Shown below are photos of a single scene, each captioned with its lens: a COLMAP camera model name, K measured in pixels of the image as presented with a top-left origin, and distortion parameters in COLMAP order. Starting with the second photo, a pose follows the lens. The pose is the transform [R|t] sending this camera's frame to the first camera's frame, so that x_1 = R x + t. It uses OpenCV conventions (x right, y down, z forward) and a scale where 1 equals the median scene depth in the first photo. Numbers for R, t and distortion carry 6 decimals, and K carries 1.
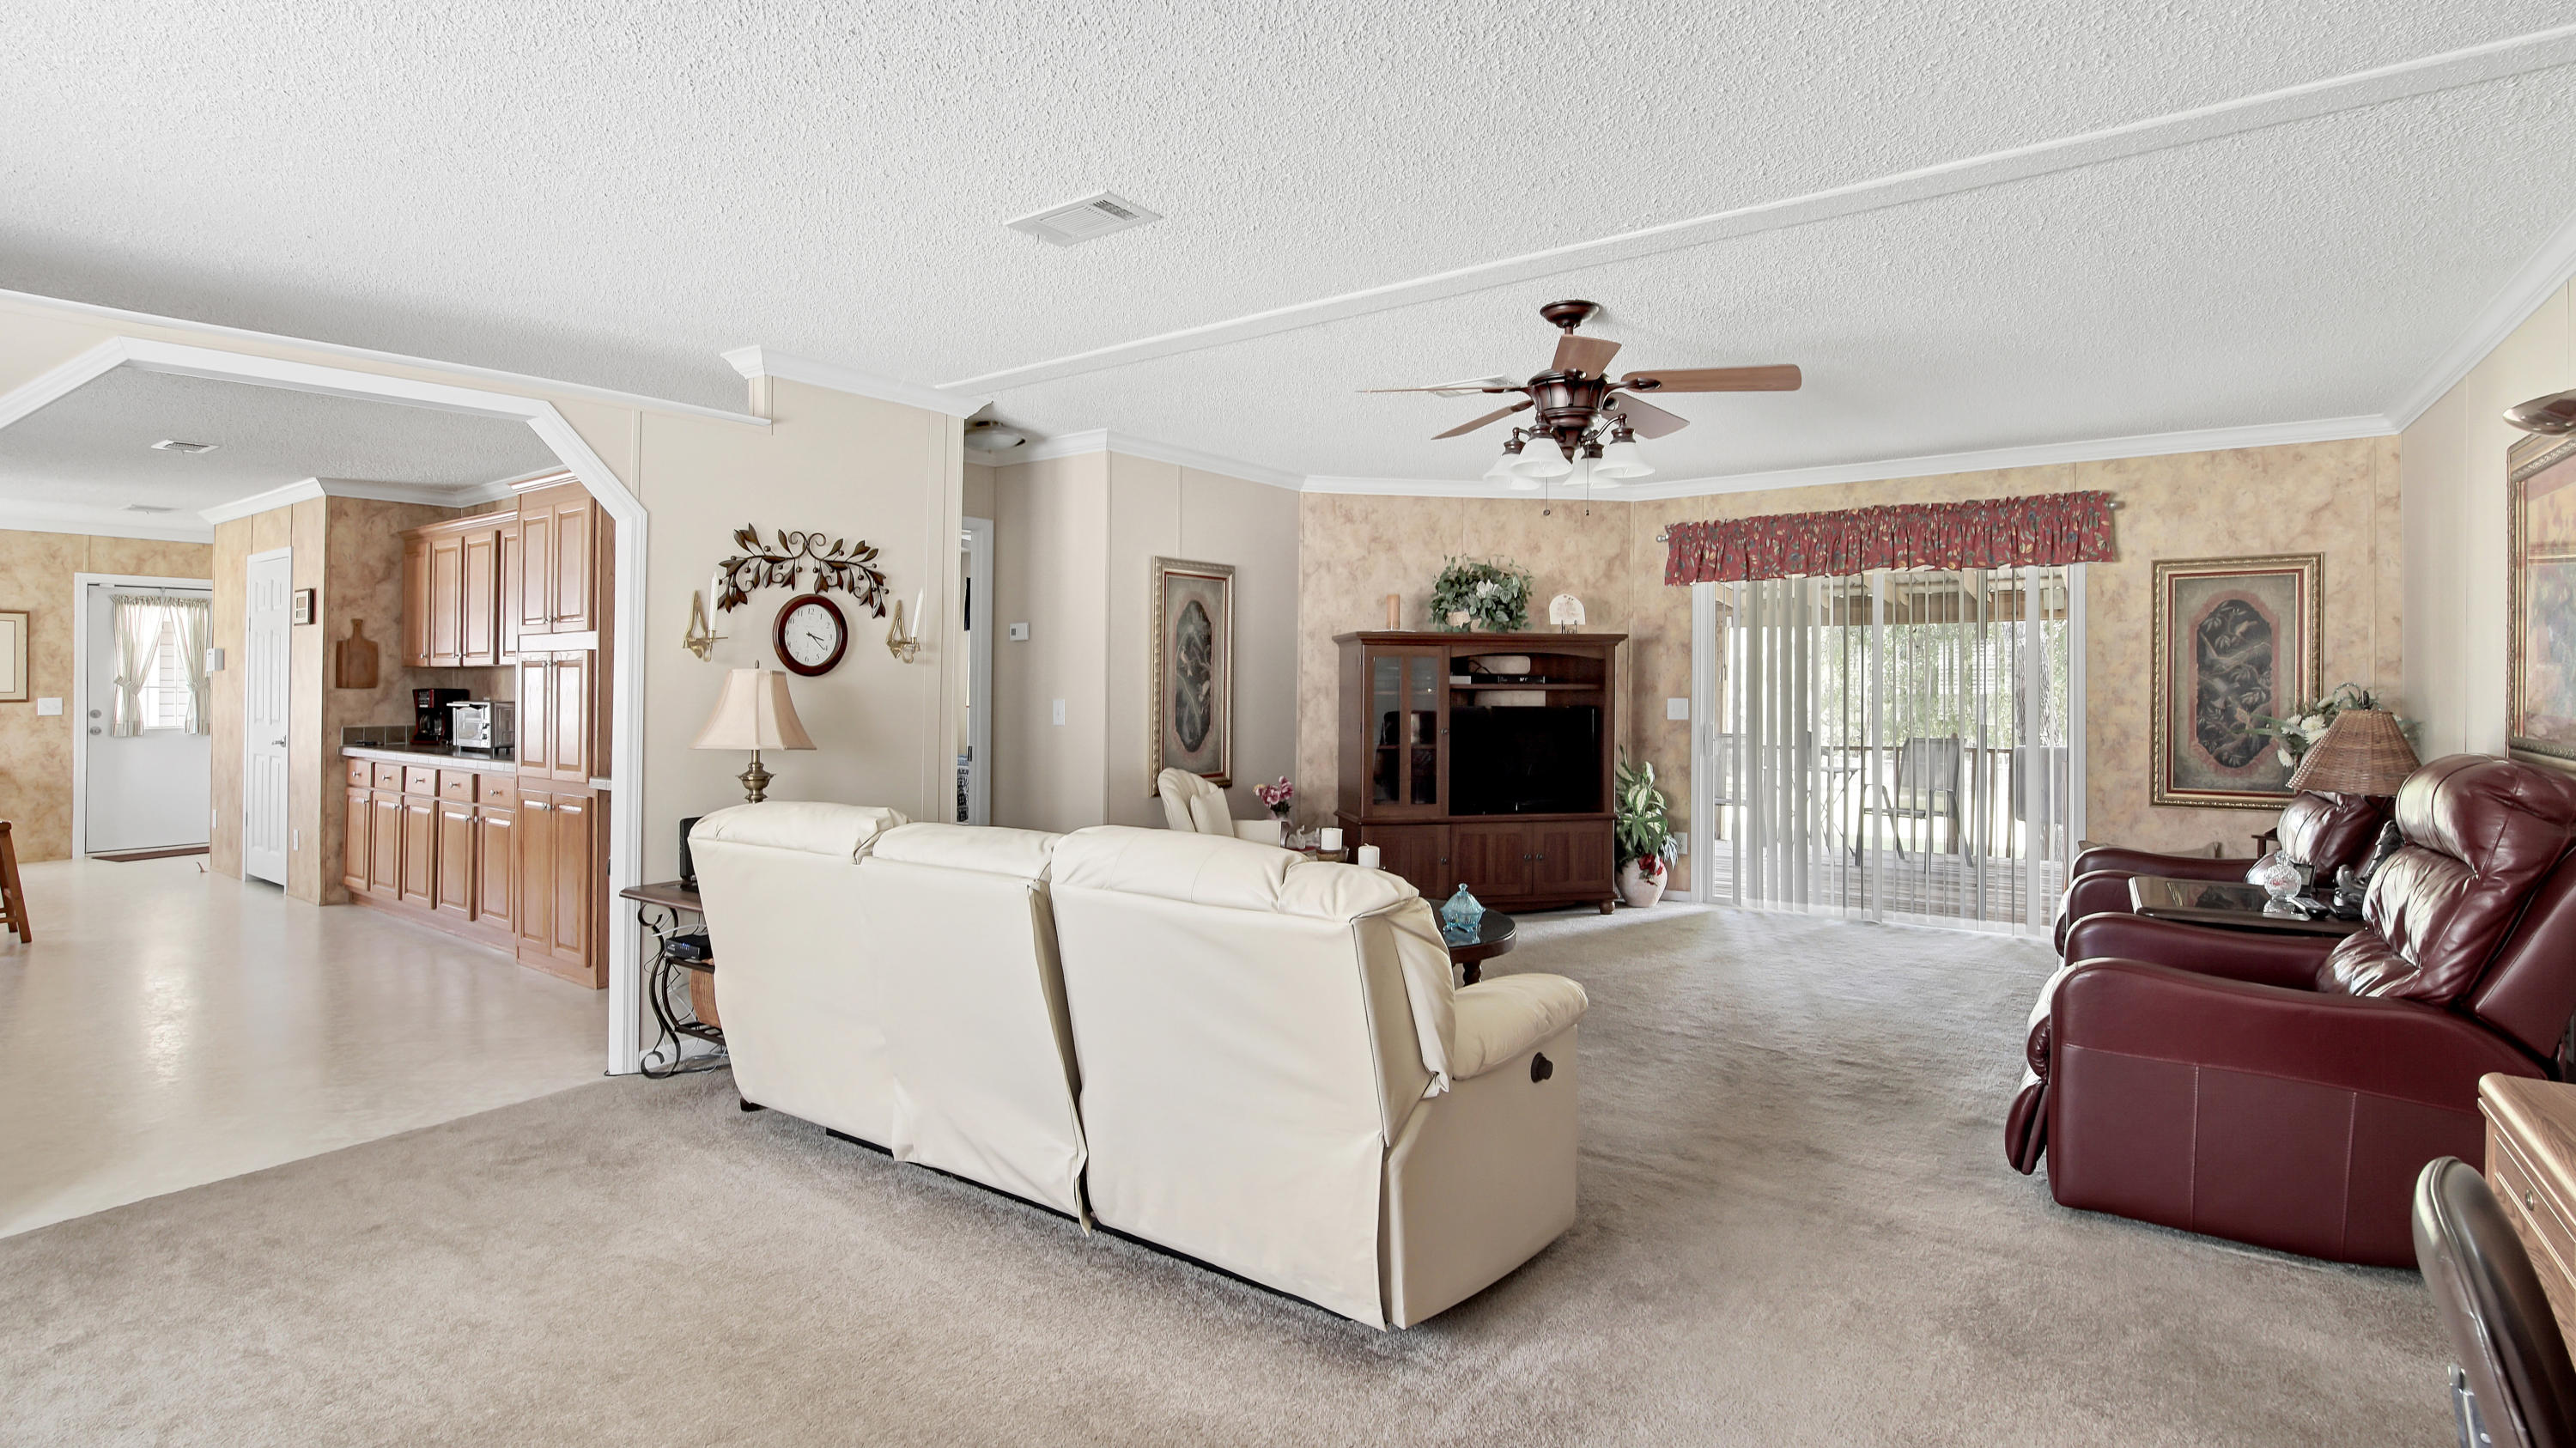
lens RADIAL K [[1222.3, 0, 1241.7], [0, 1222.3, 709.8], [0, 0, 1]] dist [-0.030096, 0.008455]
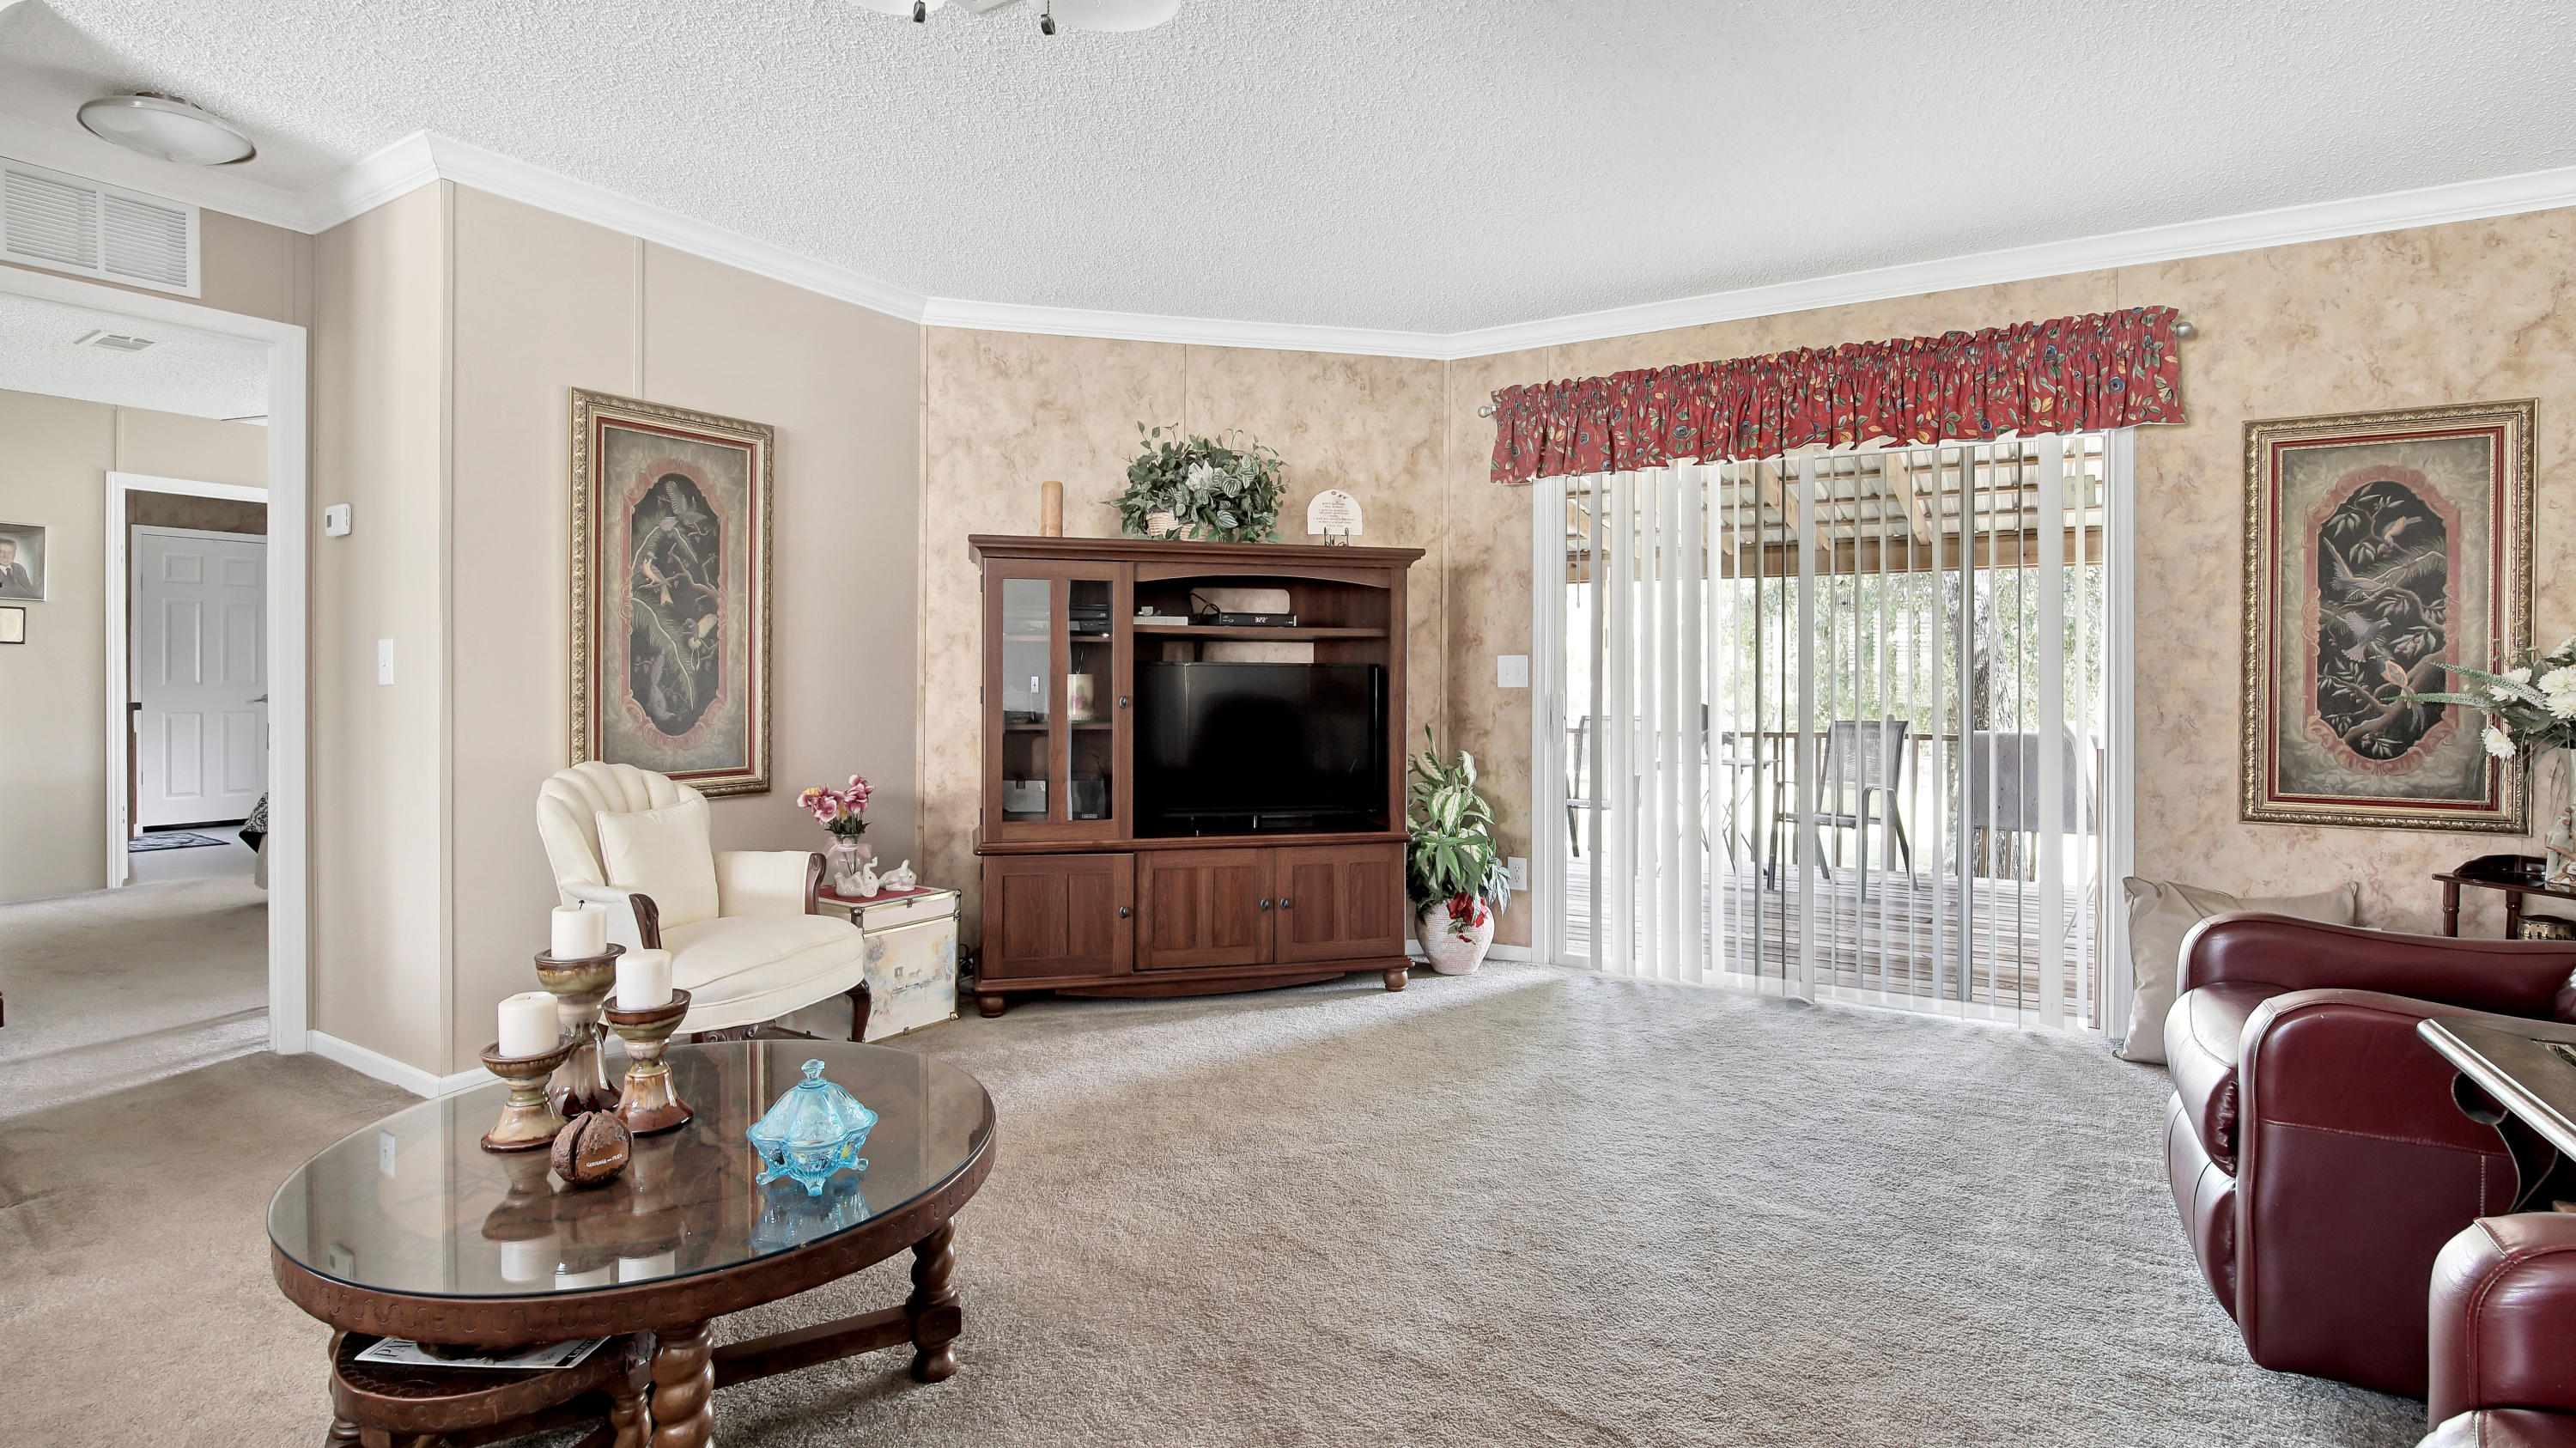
lens RADIAL K [[1222.3, 0, 1256.5], [0, 1222.3, 689.9], [0, 0, 1]] dist [-0.030096, 0.008455]
pose [[0.997186, 0.002968, 0.074908, 0.187113], [-0.002275, 0.999954, -0.009332, 0.017506], [-0.074933, 0.009136, 0.997147, 0.384185]]
